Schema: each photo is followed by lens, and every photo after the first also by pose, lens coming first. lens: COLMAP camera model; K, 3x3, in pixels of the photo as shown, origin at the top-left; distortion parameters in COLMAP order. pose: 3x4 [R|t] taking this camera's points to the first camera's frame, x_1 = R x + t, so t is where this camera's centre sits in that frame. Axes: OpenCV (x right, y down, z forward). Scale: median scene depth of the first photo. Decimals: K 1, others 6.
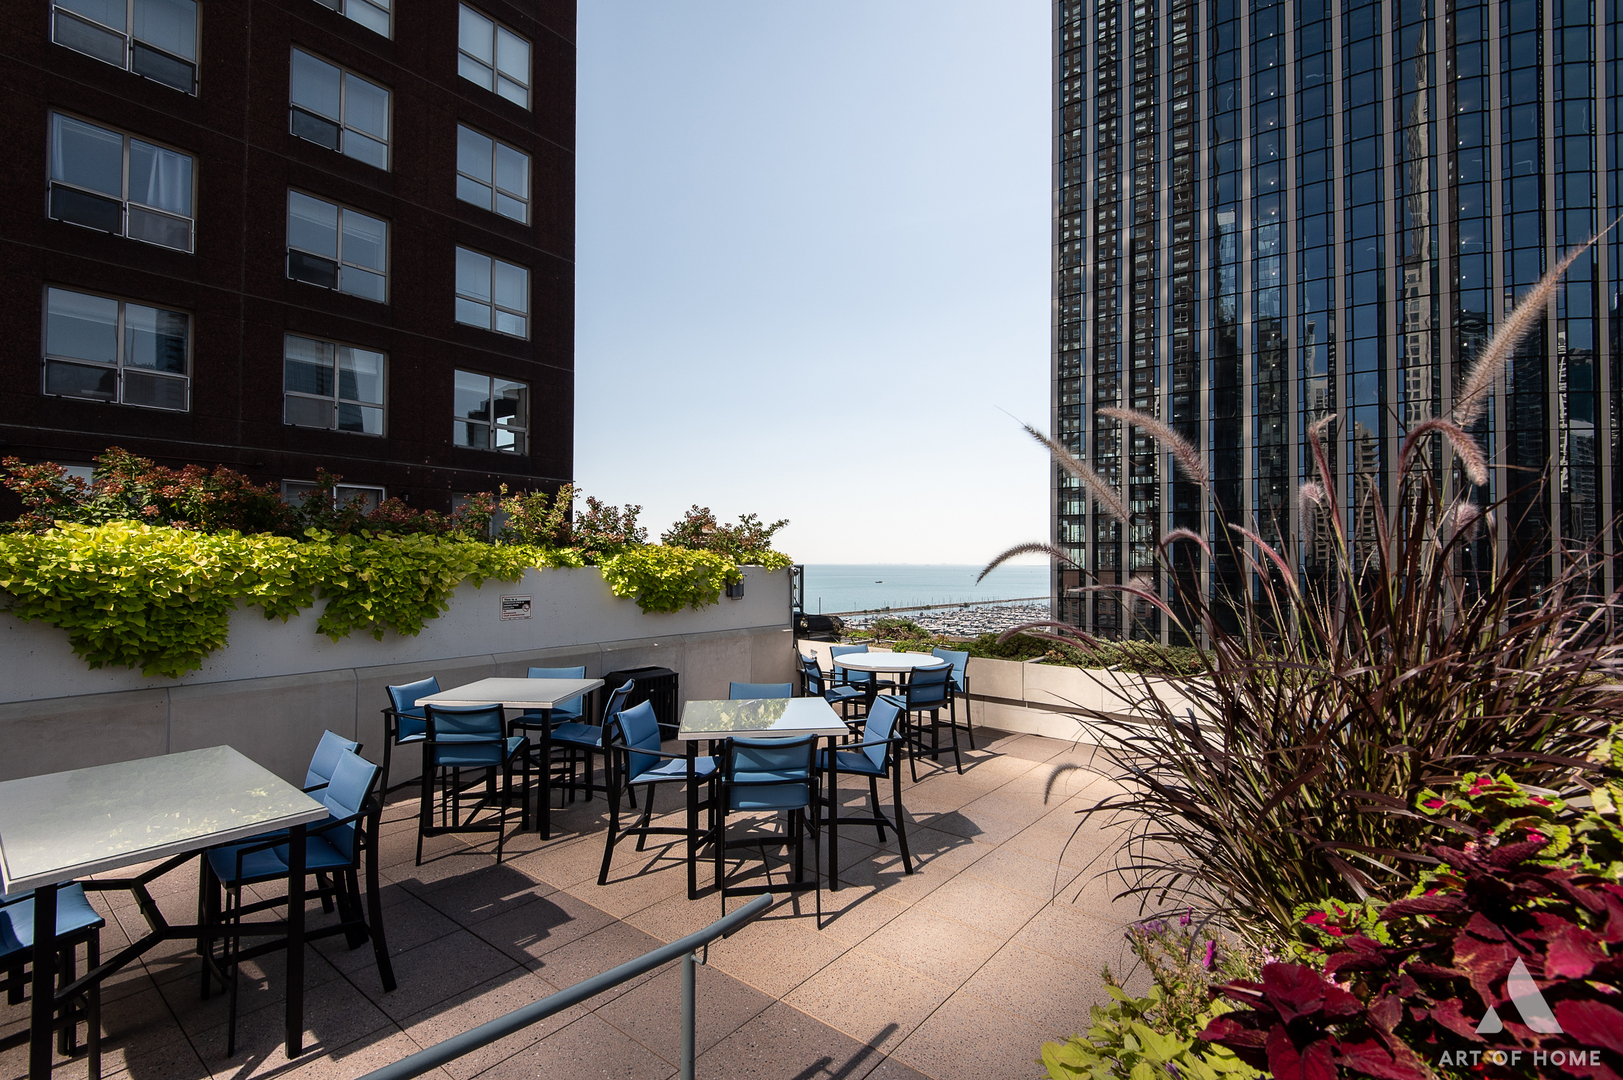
lens RADIAL K [[728.9, 0, 800.6], [0, 728.9, 544.4], [0, 0, 1]] dist [0.028392, -0.015517]
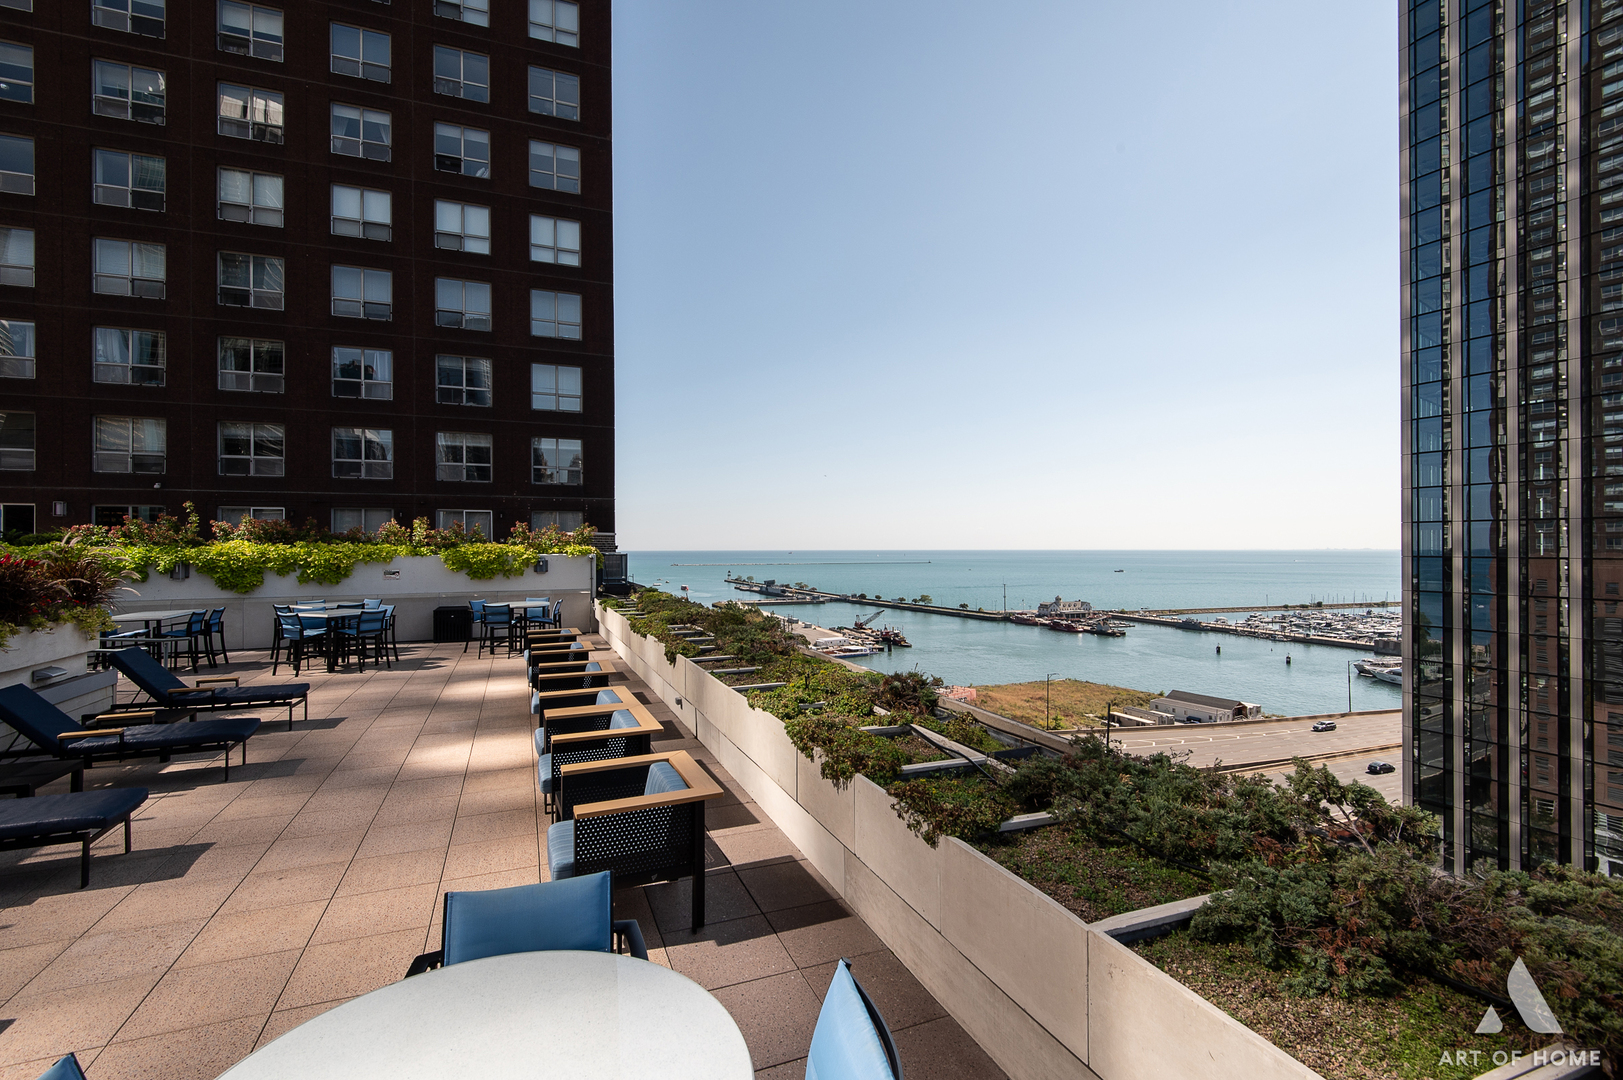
lens RADIAL K [[728.9, 0, 810.3], [0, 728.9, 543.5], [0, 0, 1]] dist [0.028392, -0.015517]
pose [[0.884157, -0.008176, -0.467118, 0.825088], [0.015983, 0.999791, 0.012754, -0.007478], [0.466916, -0.018742, 0.884103, -0.177420]]
